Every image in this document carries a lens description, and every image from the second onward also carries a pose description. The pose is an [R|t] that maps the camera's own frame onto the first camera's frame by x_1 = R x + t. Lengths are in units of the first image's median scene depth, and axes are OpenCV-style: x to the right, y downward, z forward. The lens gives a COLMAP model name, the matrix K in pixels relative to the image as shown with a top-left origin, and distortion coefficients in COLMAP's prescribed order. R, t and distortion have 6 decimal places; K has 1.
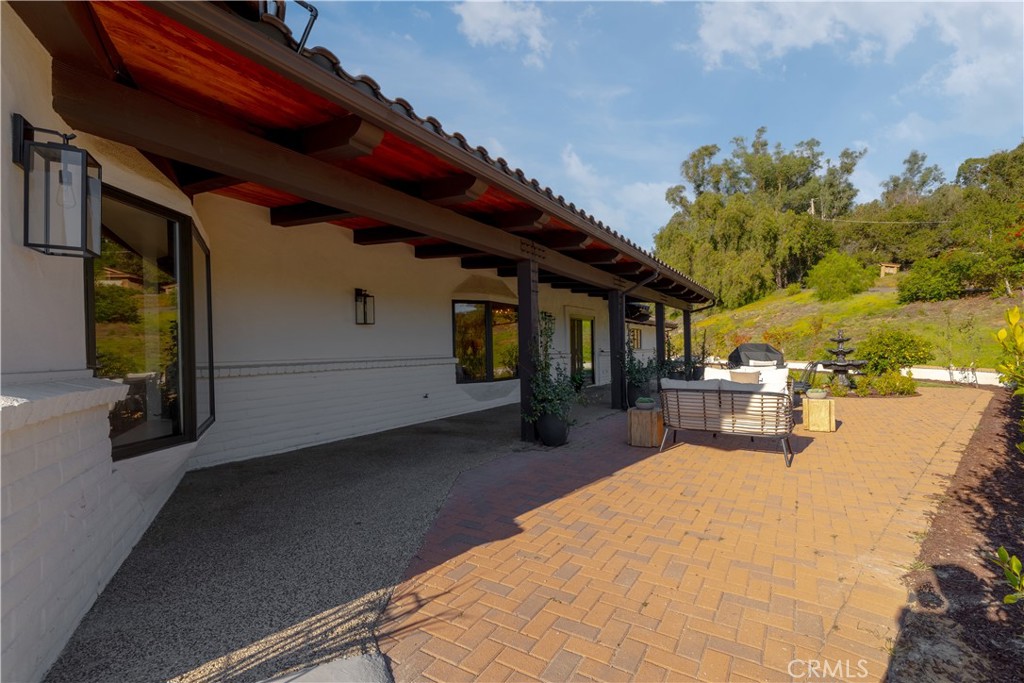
lens RADIAL K [[444.6, 0, 506.9], [0, 444.6, 351.0], [0, 0, 1]] dist [0.000235, 0.000233]
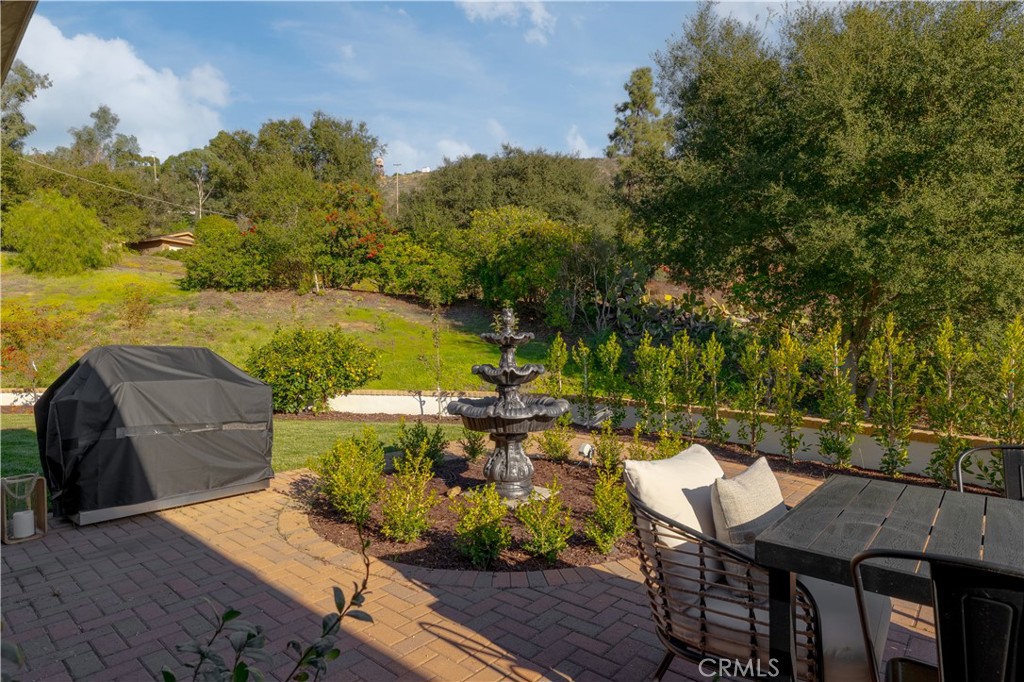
lens RADIAL K [[547.7, 0, 513.4], [0, 547.7, 350.6], [0, 0, 1]] dist [-0.006314, -0.001061]
pose [[0.130648, 0.007218, 0.991402, 0.094215], [0.010925, 0.999902, -0.008720, -0.003295], [-0.991369, 0.011971, 0.130557, 0.253519]]
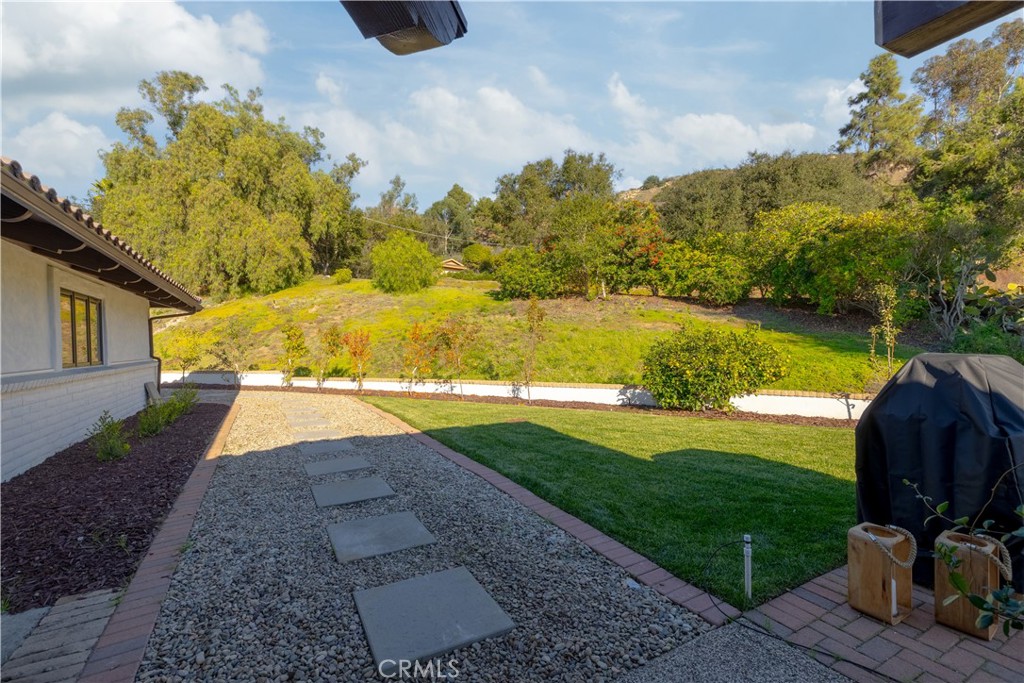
lens RADIAL K [[444.6, 0, 506.9], [0, 444.6, 351.0], [0, 0, 1]] dist [0.000235, 0.000233]
pose [[0.473490, -0.005665, 0.880781, 0.100042], [0.011264, 0.999936, 0.000376, -0.007321], [-0.880727, 0.009743, 0.473524, 0.360194]]
